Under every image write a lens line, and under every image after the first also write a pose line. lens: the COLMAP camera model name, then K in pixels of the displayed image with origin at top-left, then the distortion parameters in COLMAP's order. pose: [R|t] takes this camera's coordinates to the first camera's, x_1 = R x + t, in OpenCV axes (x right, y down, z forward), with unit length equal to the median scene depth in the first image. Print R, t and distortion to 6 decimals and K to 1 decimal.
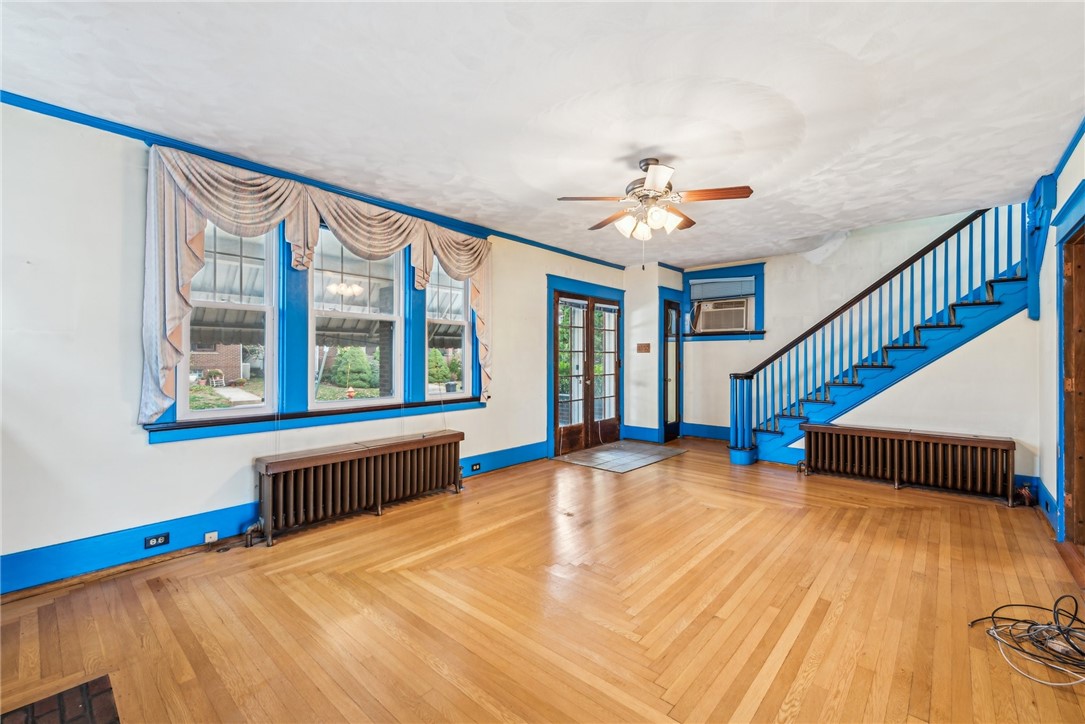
lens RADIAL K [[452.4, 0, 559.8], [0, 452.4, 356.4], [0, 0, 1]] dist [0.027817, 0.000063]
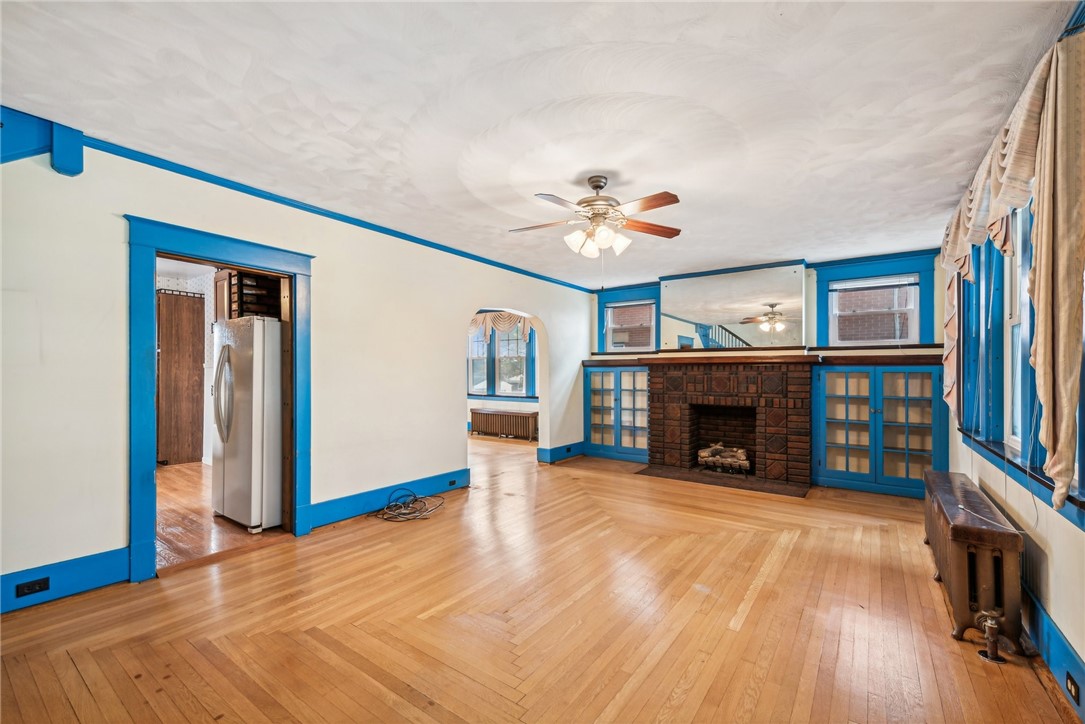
lens RADIAL K [[451.0, 0, 550.3], [0, 451.0, 364.2], [0, 0, 1]] dist [0.010607, -0.000418]
pose [[-0.997031, -0.009438, -0.076422, 0.326096], [-0.007627, 0.999684, -0.023960, 0.000479], [0.076624, -0.023306, -0.996788, 1.726854]]
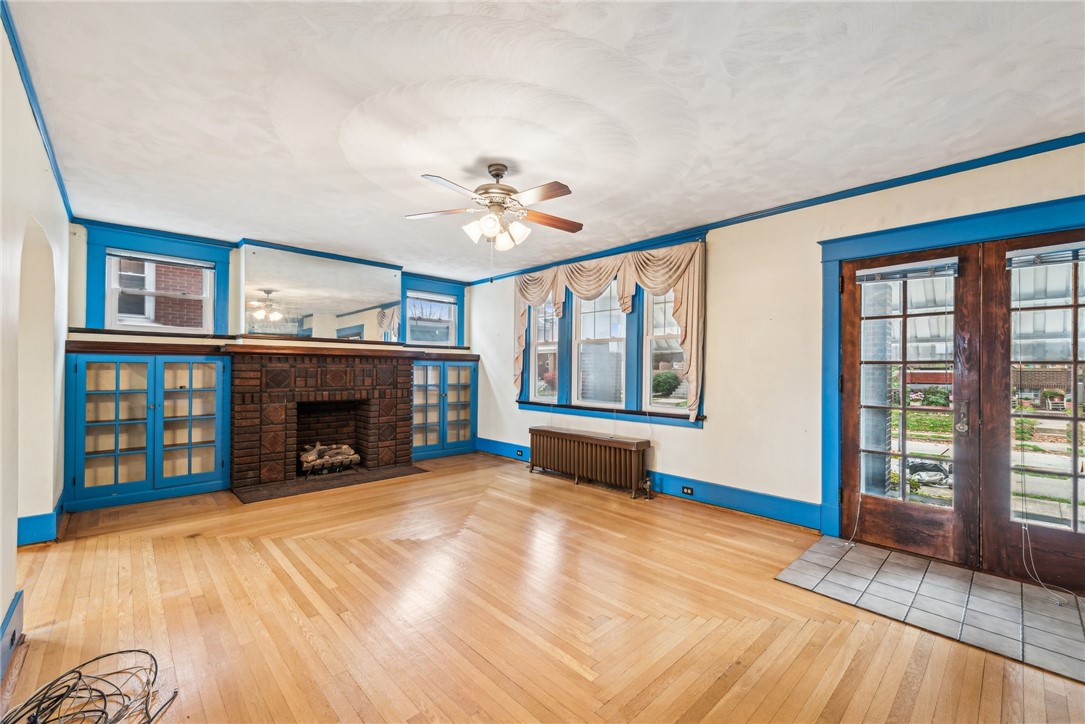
lens RADIAL K [[451.0, 0, 550.3], [0, 451.0, 364.2], [0, 0, 1]] dist [0.010607, -0.000418]
pose [[-0.103931, -0.014337, -0.994481, 0.986375], [-0.004768, 0.999892, -0.013917, 0.000585], [0.994573, 0.003295, -0.103988, 1.054972]]
